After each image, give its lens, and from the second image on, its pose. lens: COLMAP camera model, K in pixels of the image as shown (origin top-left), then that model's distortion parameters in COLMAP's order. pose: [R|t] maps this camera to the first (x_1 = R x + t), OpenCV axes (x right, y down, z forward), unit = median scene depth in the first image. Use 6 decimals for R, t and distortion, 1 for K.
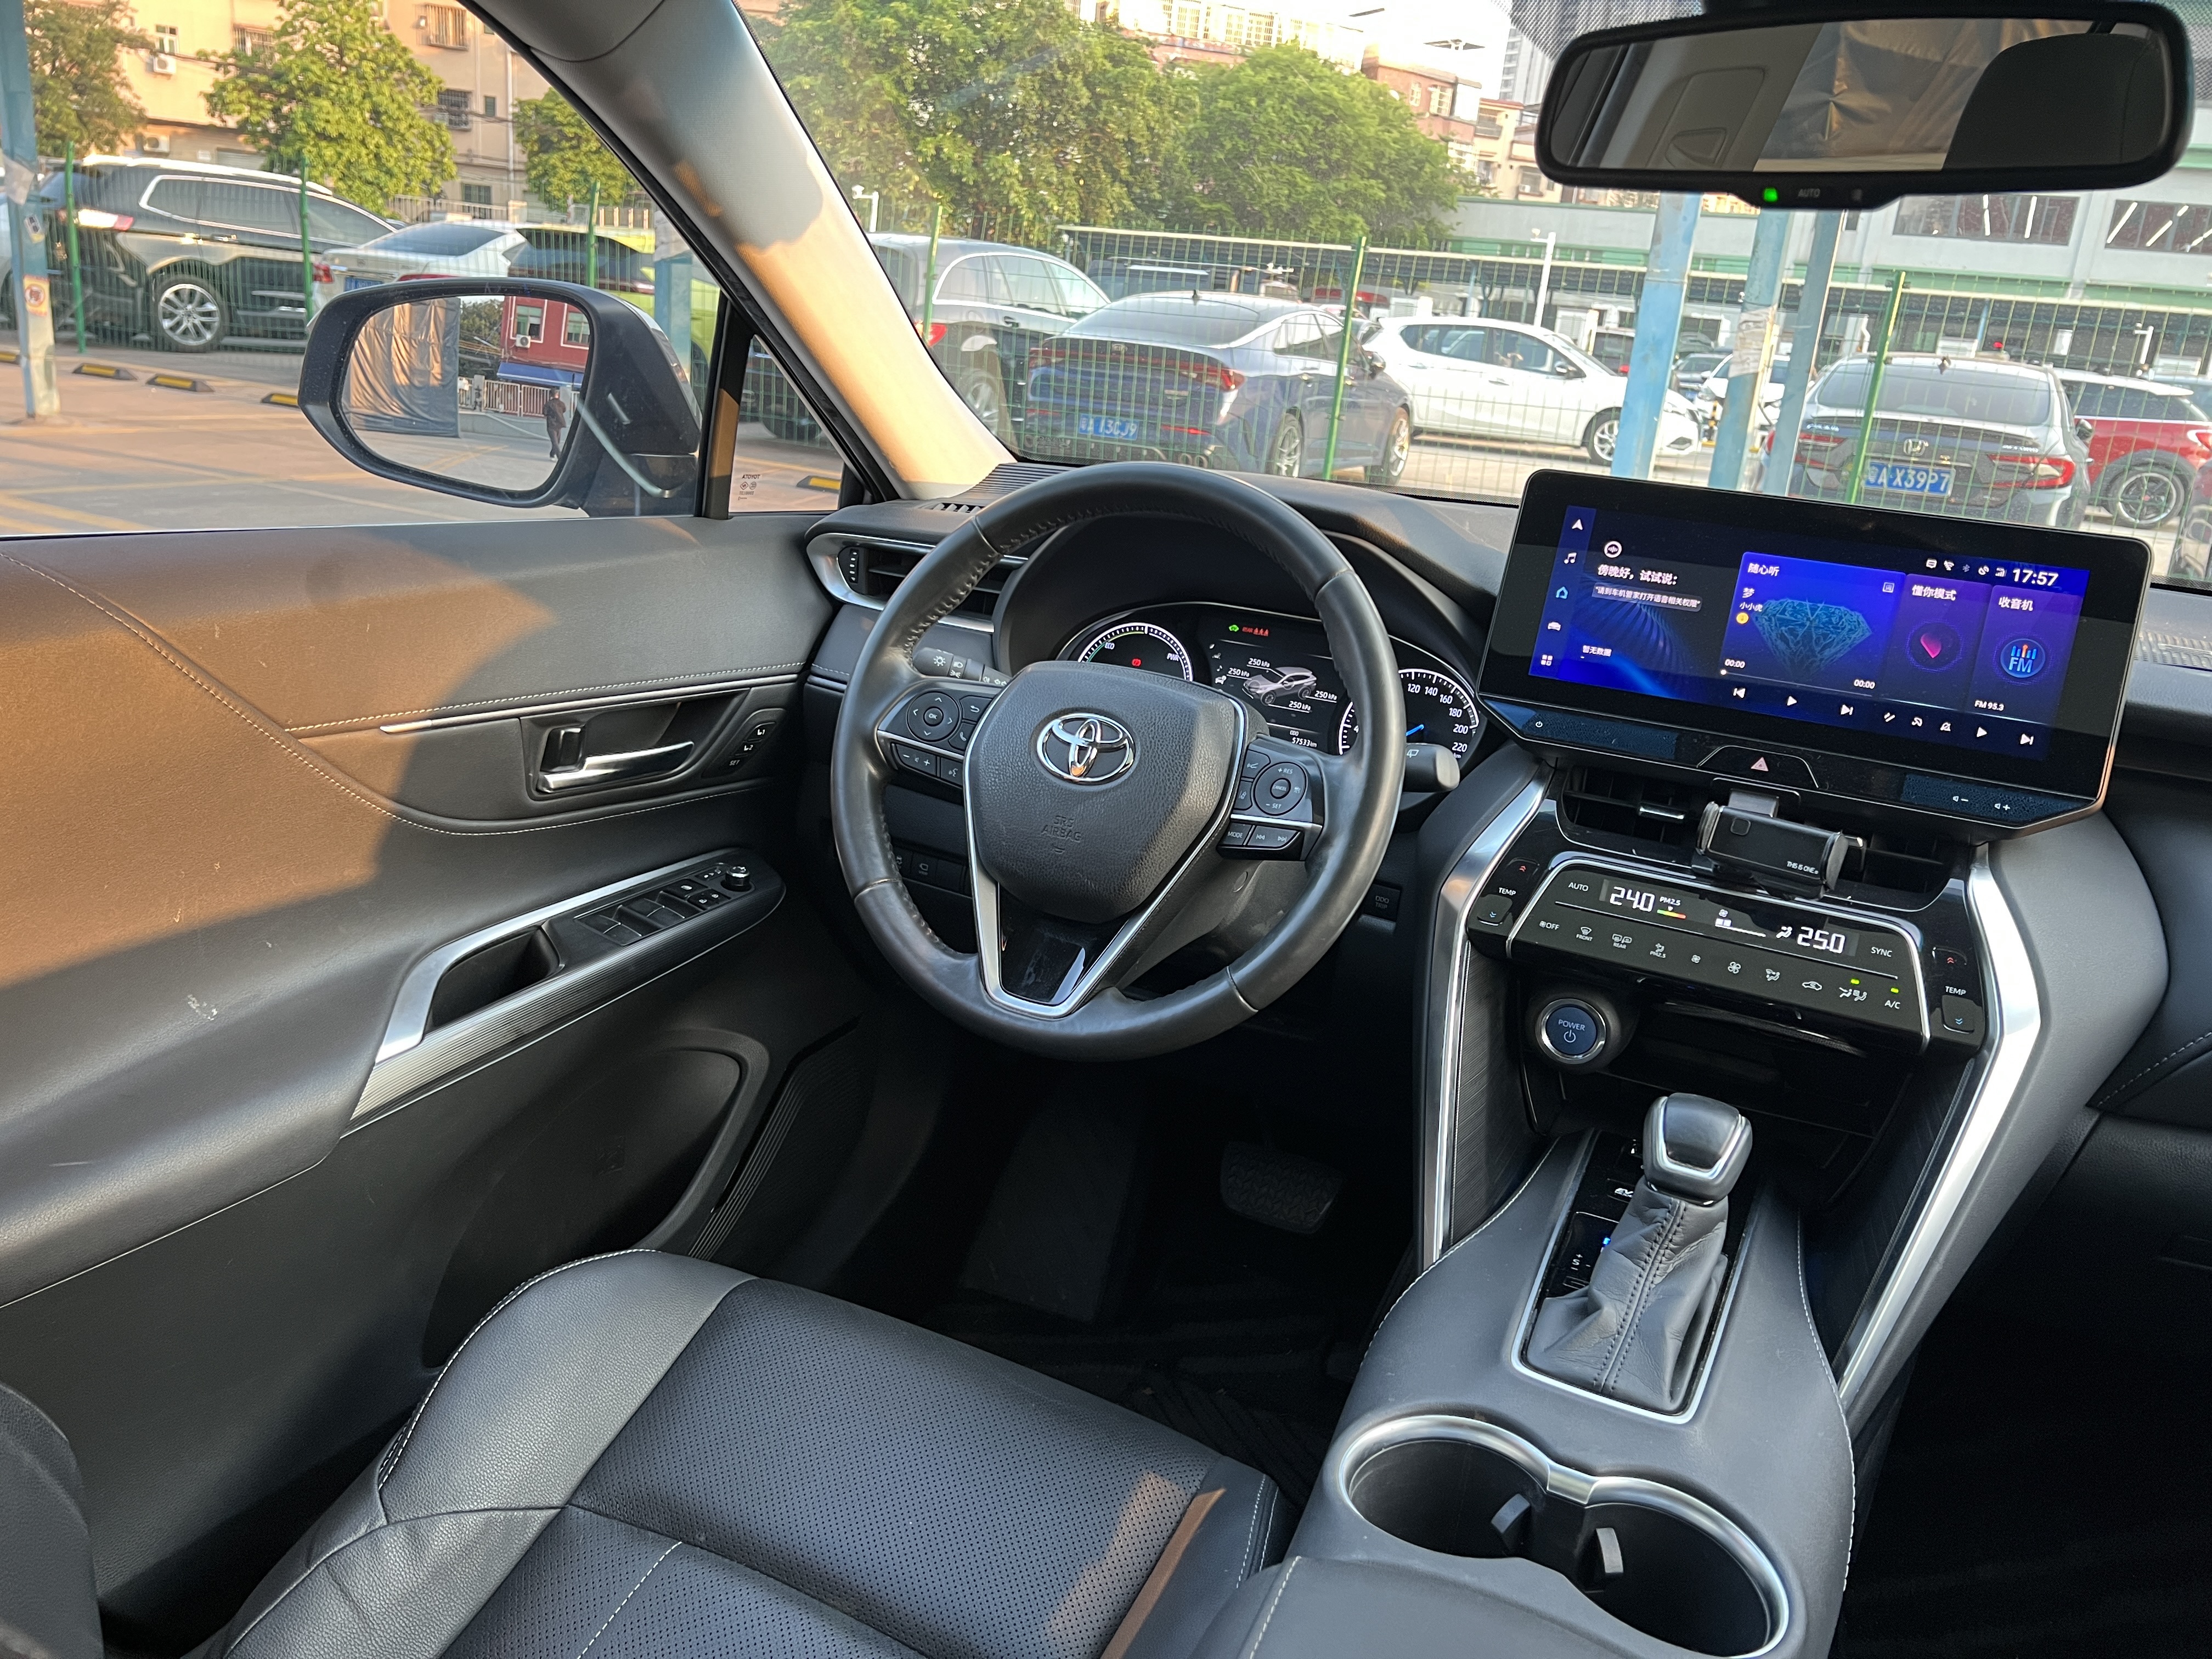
lens RADIAL K [[1679.9, 0, 1121.6], [0, 1679.9, 821.5], [0, 0, 1]] dist [0.052566, -0.066840]
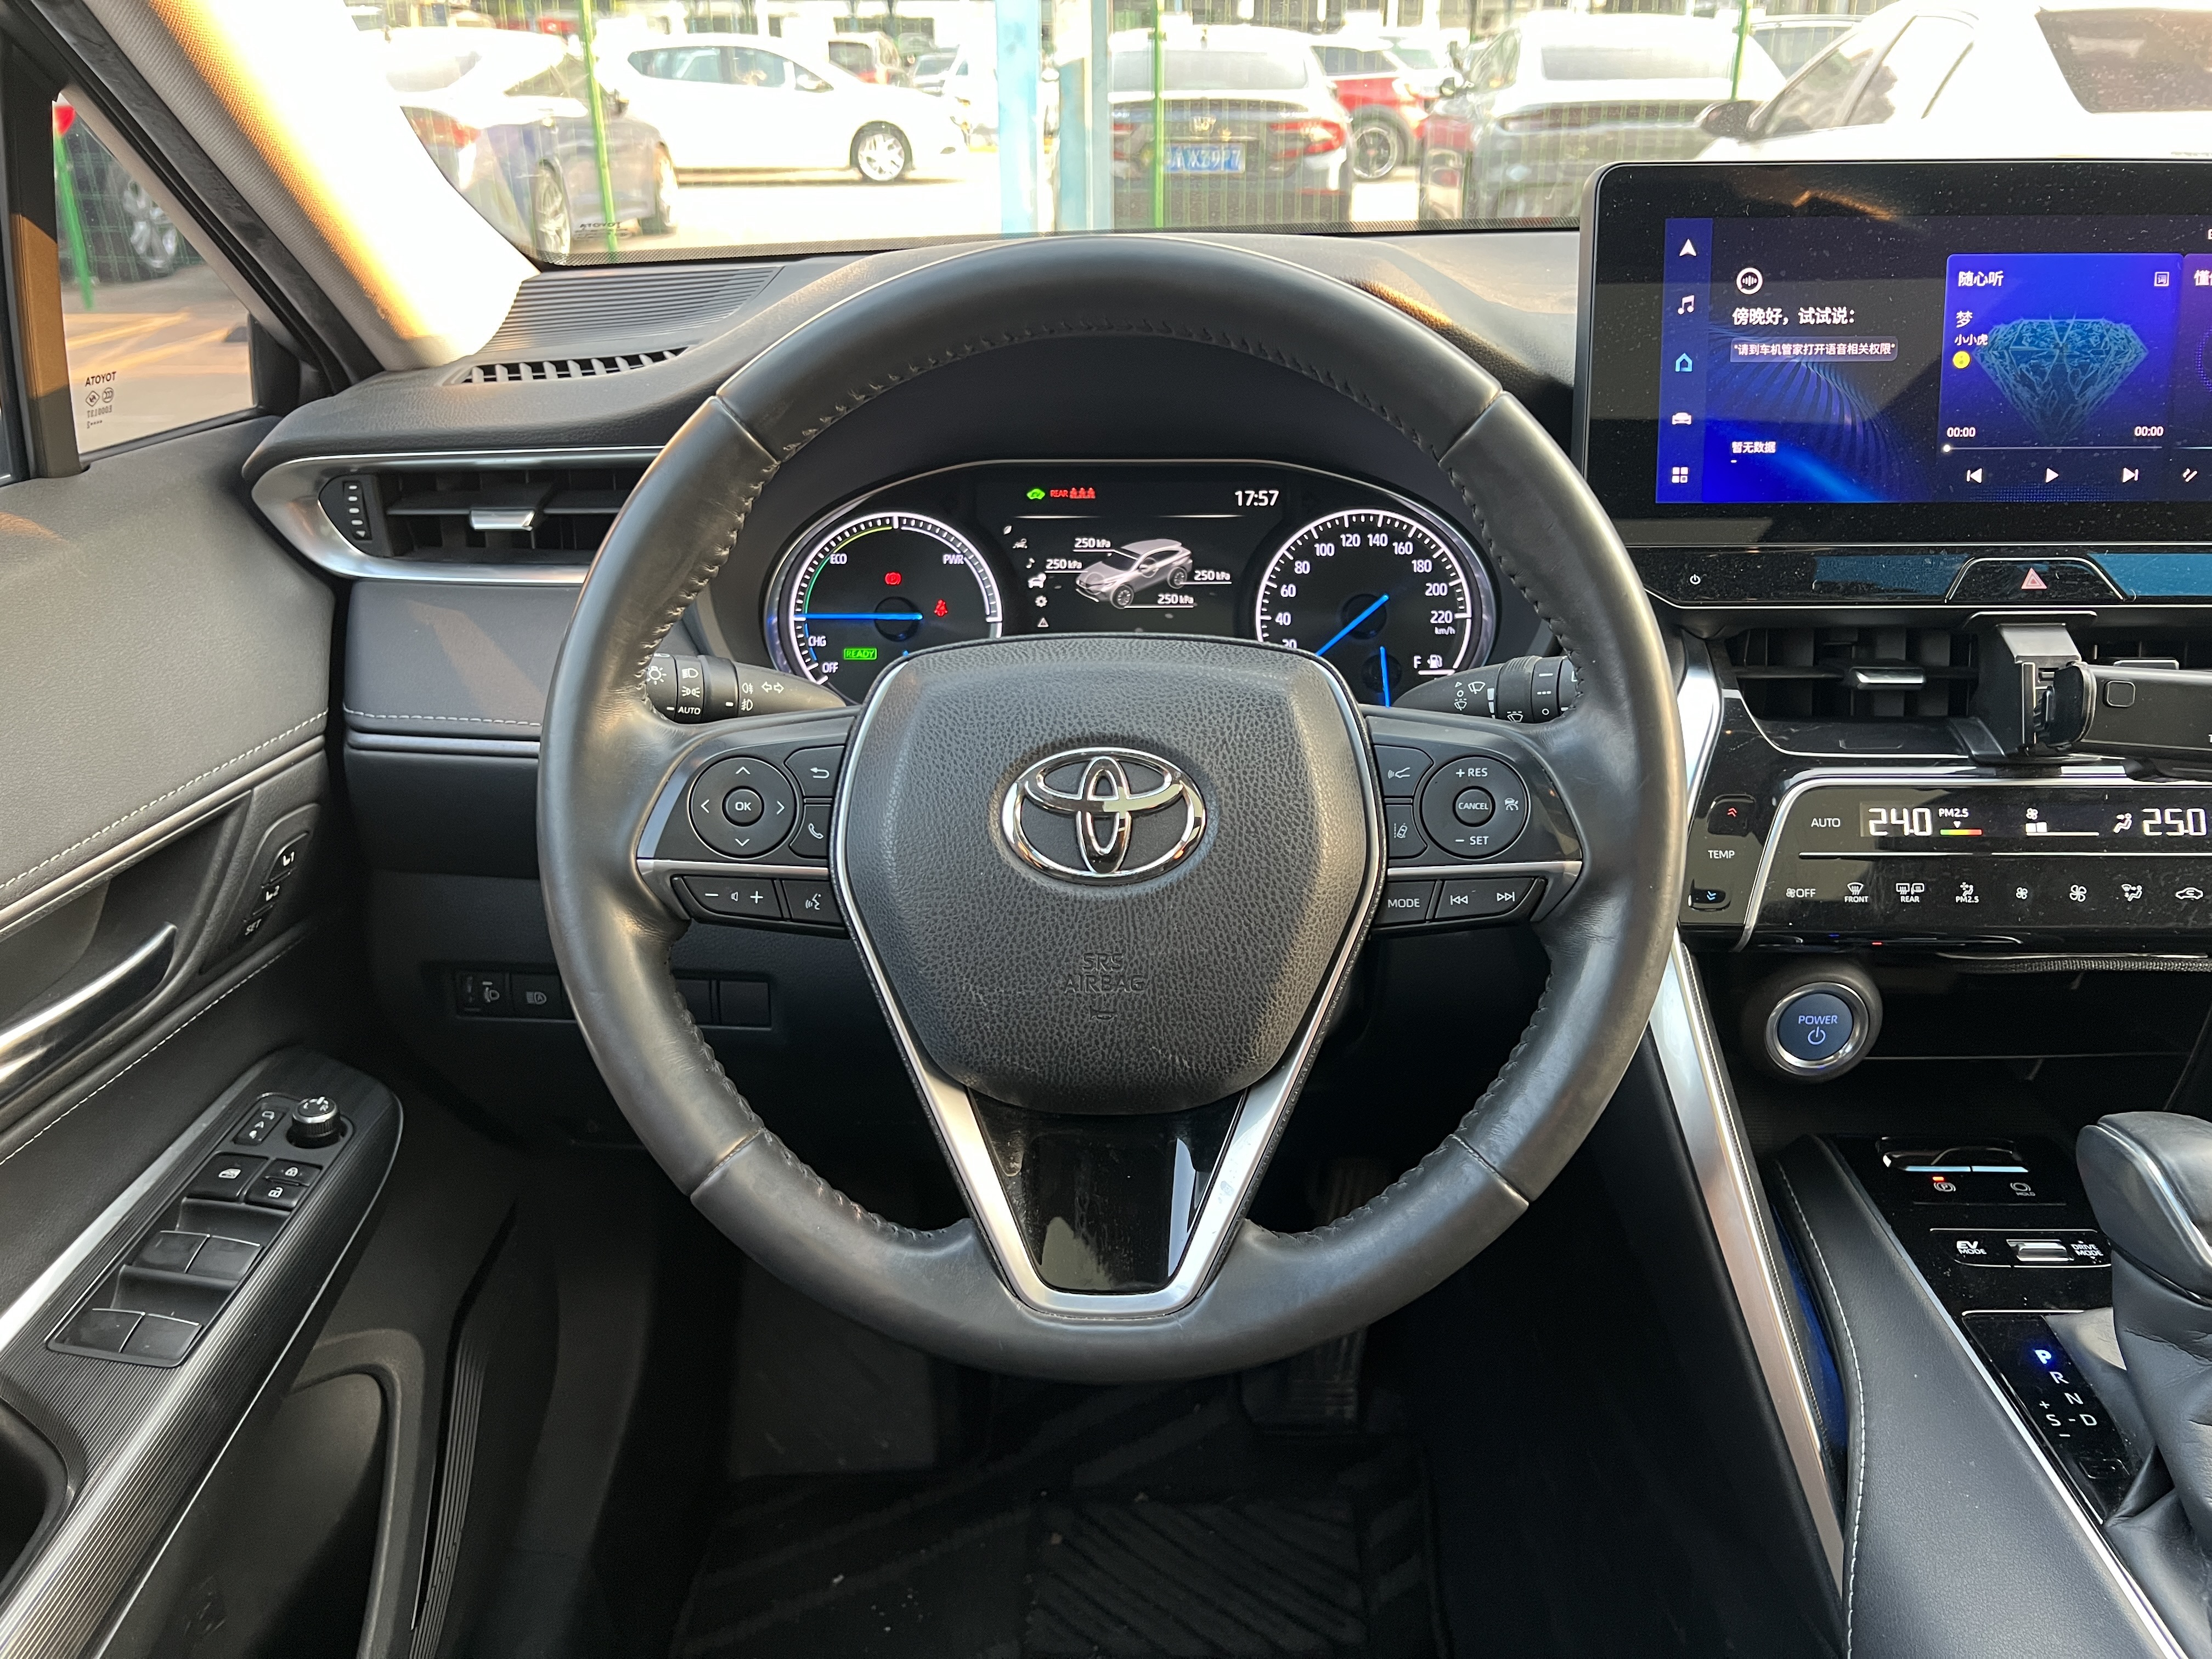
lens RADIAL K [[1679.9, 0, 1118.2], [0, 1679.9, 832.9], [0, 0, 1]] dist [0.052566, -0.066840]
pose [[0.904531, -0.258793, 0.338897, -0.154648], [0.205539, 0.960960, 0.185227, -0.106109], [-0.373601, -0.097887, 0.922410, 0.401032]]
